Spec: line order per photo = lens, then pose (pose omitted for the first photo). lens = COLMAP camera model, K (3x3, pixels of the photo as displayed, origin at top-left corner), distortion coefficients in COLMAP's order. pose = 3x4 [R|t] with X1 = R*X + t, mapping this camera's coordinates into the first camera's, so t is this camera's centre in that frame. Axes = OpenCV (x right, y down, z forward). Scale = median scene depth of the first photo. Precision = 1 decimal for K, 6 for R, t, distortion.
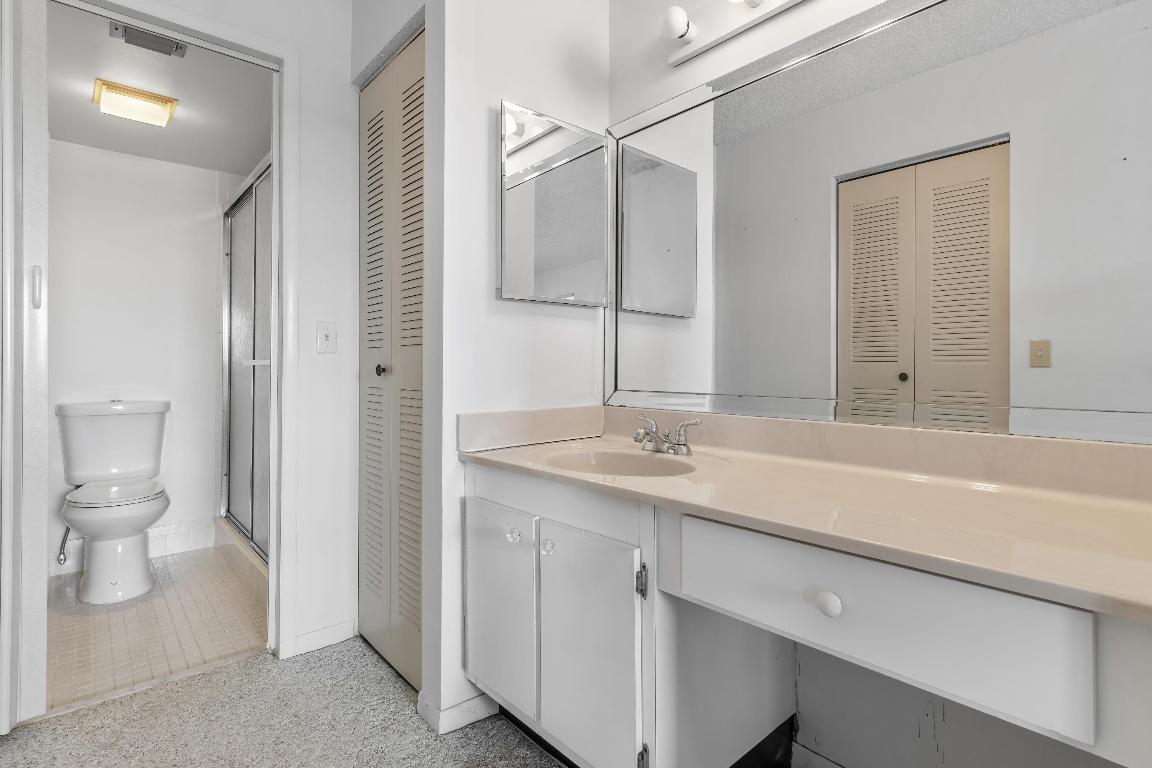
lens RADIAL K [[561.2, 0, 571.0], [0, 561.2, 365.2], [0, 0, 1]] dist [0.000293, -0.000121]
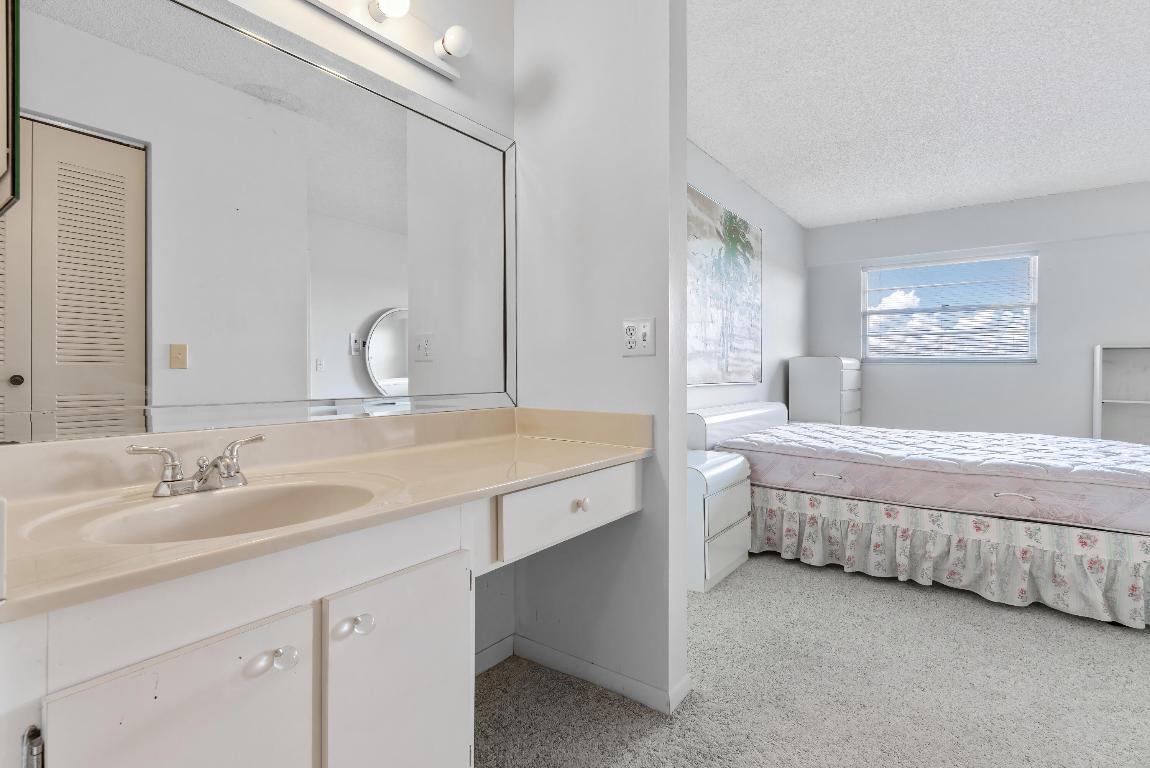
lens RADIAL K [[564.4, 0, 571.7], [0, 564.4, 368.9], [0, 0, 1]] dist [-0.000927, 0.000458]
pose [[-0.212921, 0.003658, 0.977063, -0.484941], [-0.009545, 0.999937, -0.005824, 0.002486], [-0.977023, -0.010566, -0.212872, 0.547939]]
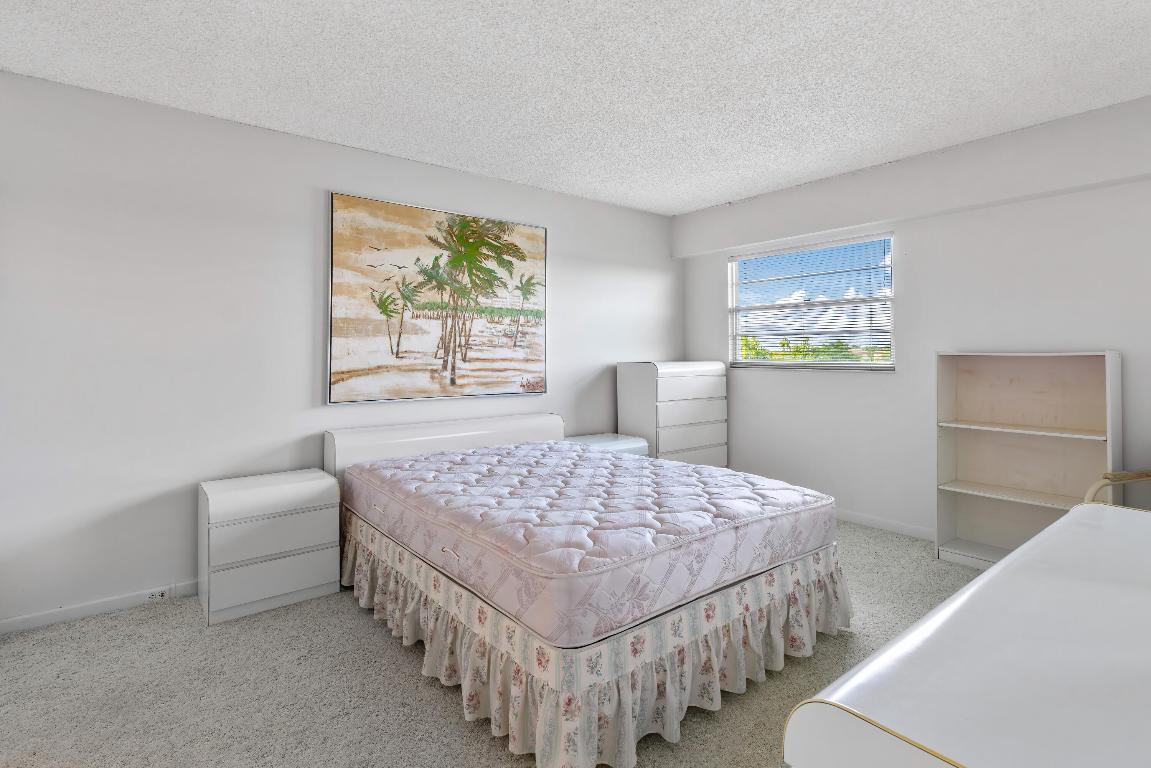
lens RADIAL K [[576.0, 0, 573.2], [0, 576.0, 342.2], [0, 0, 1]] dist [-0.000228, 0.000113]
pose [[0.055039, 0.019374, 0.998296, -0.561298], [-0.006768, 0.999796, -0.019030, -0.112982], [-0.998461, -0.005709, 0.055159, -0.930489]]
